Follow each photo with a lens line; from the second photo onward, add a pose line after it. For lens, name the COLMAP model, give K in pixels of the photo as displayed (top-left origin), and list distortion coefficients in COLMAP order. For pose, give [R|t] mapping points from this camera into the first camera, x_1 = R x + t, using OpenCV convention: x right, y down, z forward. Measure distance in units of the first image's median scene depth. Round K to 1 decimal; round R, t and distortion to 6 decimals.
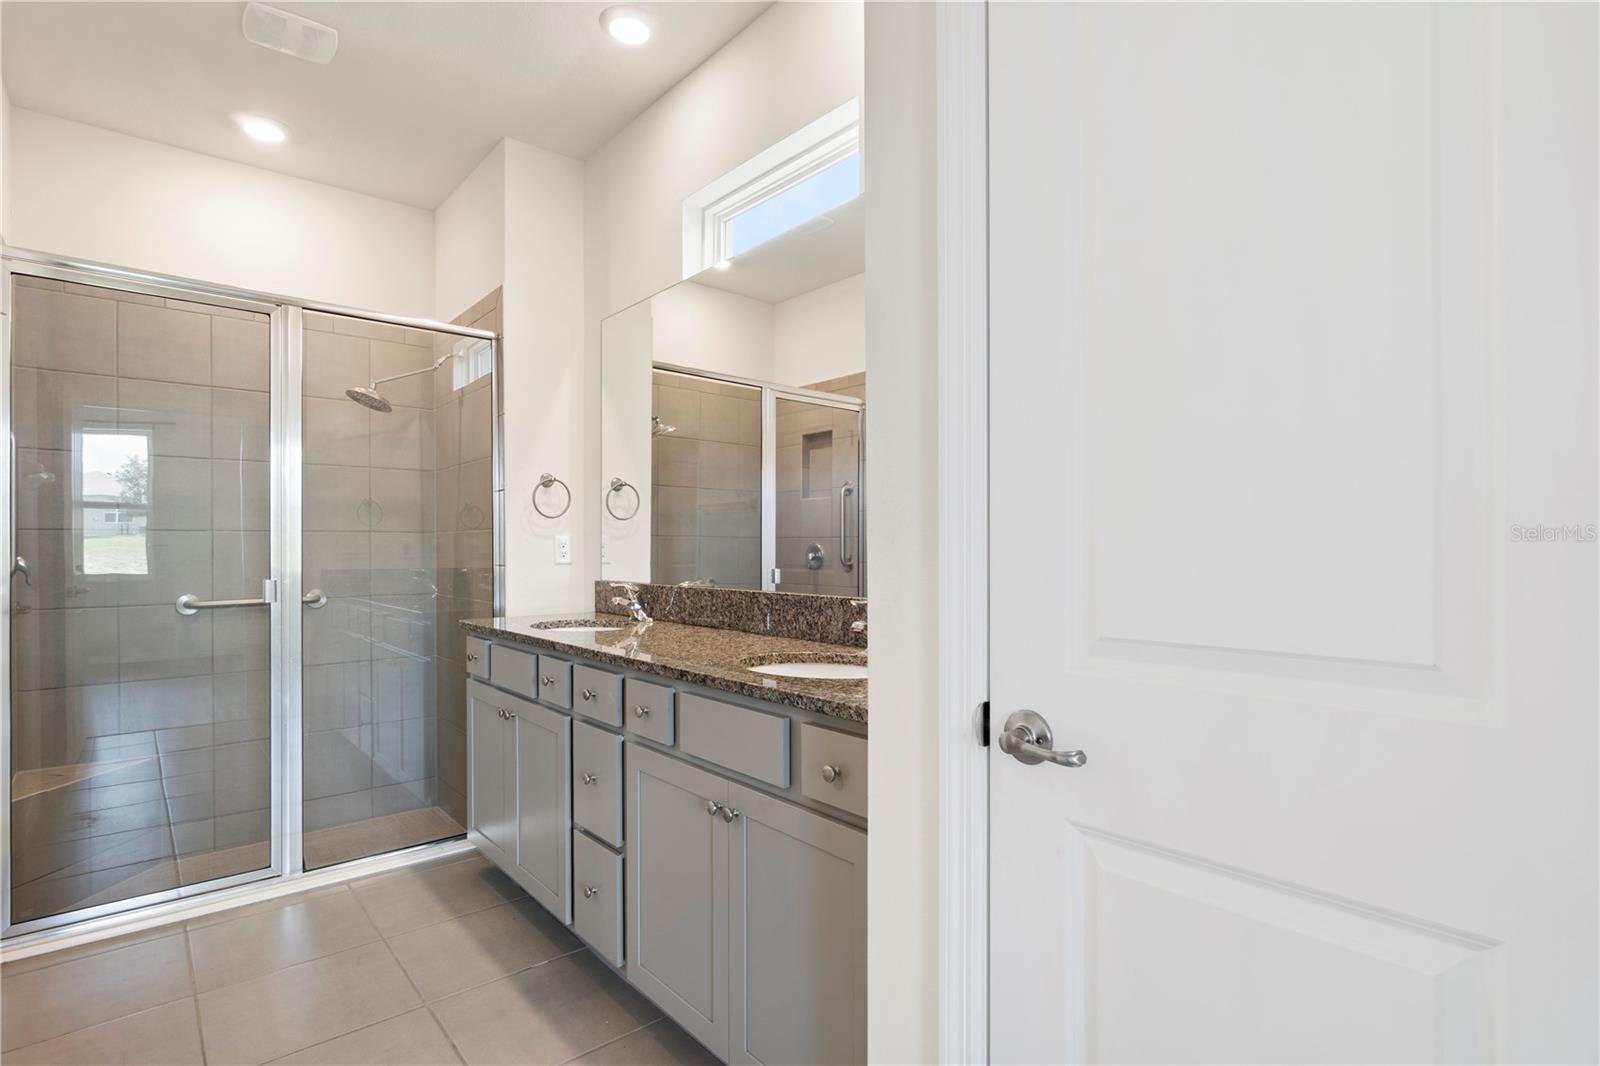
lens RADIAL K [[788.4, 0, 798.6], [0, 788.4, 544.6], [0, 0, 1]] dist [-0.001309, -0.000160]
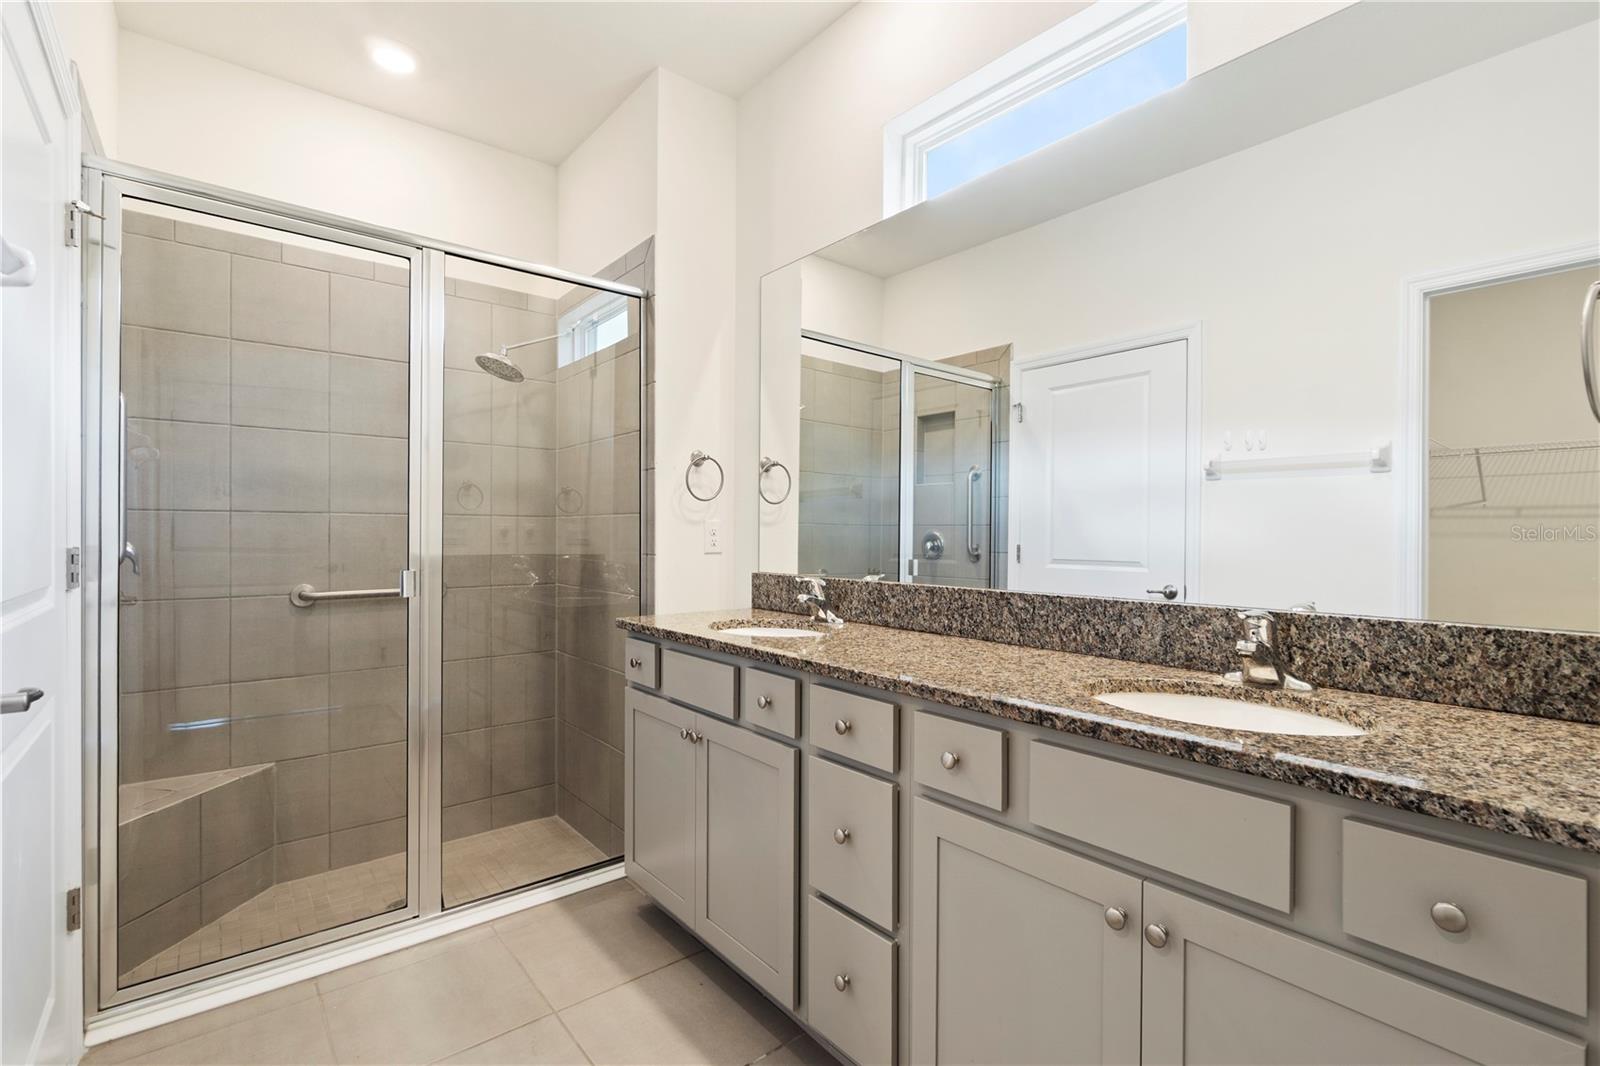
lens RADIAL K [[701.0, 0, 747.4], [0, 701.0, 532.9], [0, 0, 1]] dist [-0.002876, -0.001254]
pose [[0.999239, 0.007536, -0.038269, -0.251817], [-0.007447, 0.999969, 0.002463, -0.000355], [0.038286, -0.002176, 0.999264, 0.234749]]
